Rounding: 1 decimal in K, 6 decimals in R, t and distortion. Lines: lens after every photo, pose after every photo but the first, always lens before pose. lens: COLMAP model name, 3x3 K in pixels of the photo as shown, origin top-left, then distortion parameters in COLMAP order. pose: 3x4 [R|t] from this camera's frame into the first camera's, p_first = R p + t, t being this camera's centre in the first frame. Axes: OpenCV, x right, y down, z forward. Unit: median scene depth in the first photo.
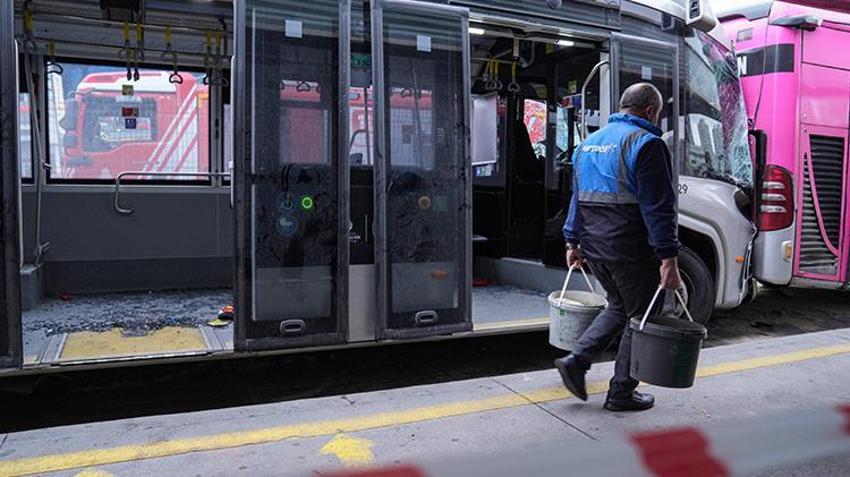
lens RADIAL K [[645.6, 0, 428.8], [0, 645.6, 244.9], [0, 0, 1]] dist [-0.087750, 0.004788]
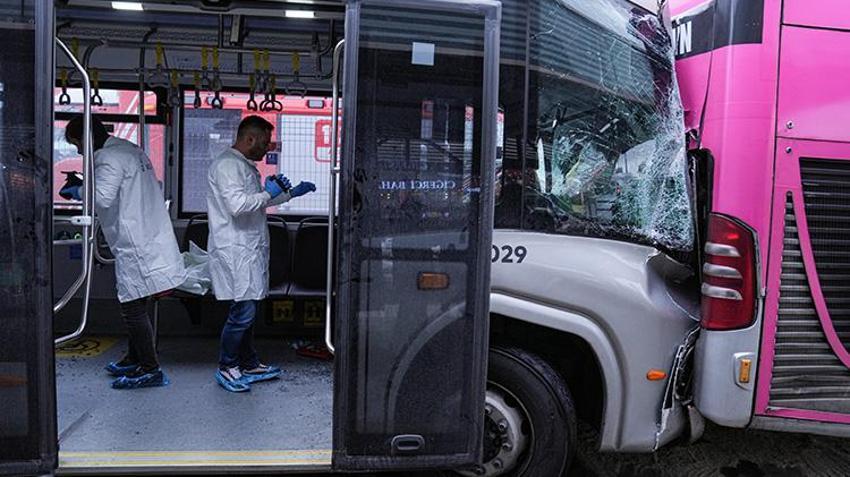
lens RADIAL K [[612.9, 0, 424.1], [0, 612.9, 236.6], [0, 0, 1]] dist [-0.080848, 0.004533]
pose [[0.957253, 0.042728, -0.286078, 0.447007], [-0.046567, 0.998893, -0.006626, -0.090051], [0.285478, 0.019664, 0.958183, 0.416519]]
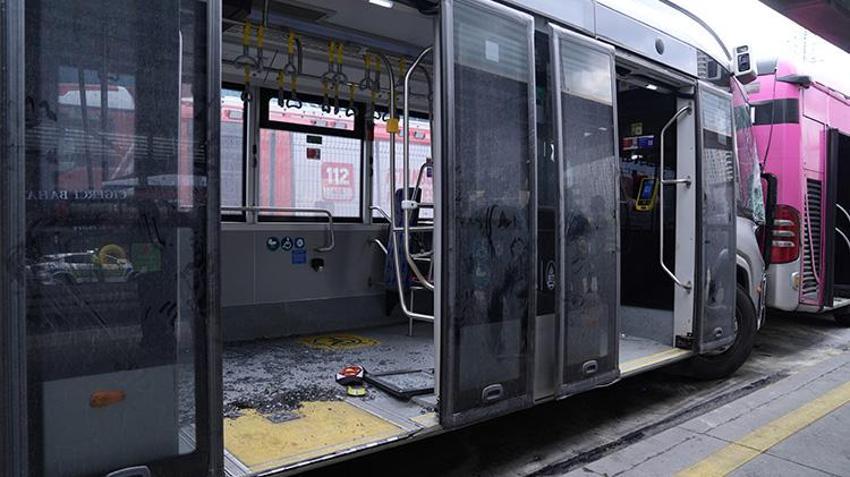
lens RADIAL K [[612.9, 0, 422.1], [0, 612.9, 239.5], [0, 0, 1]] dist [-0.080848, 0.004533]
pose [[0.959536, -0.006168, 0.281517, -0.372505], [0.018621, 0.998961, -0.041583, -0.032732], [-0.280968, 0.045143, 0.958655, 0.160995]]
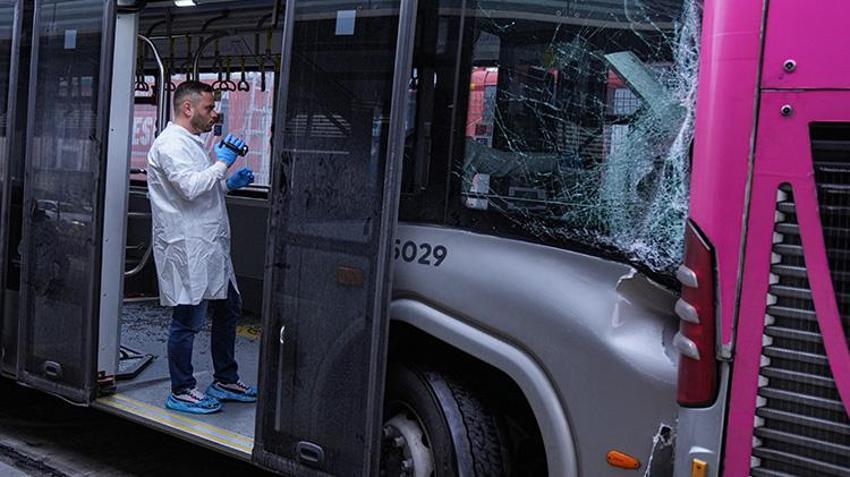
lens RADIAL K [[848.0, 0, 426.7], [0, 848.0, 246.4], [0, 0, 1]] dist [0.040828, 0.000000]
pose [[0.508777, 0.098324, -0.855265, 0.868644], [-0.124255, 0.991441, 0.040063, -0.110760], [0.851884, 0.085888, 0.516640, 0.629728]]
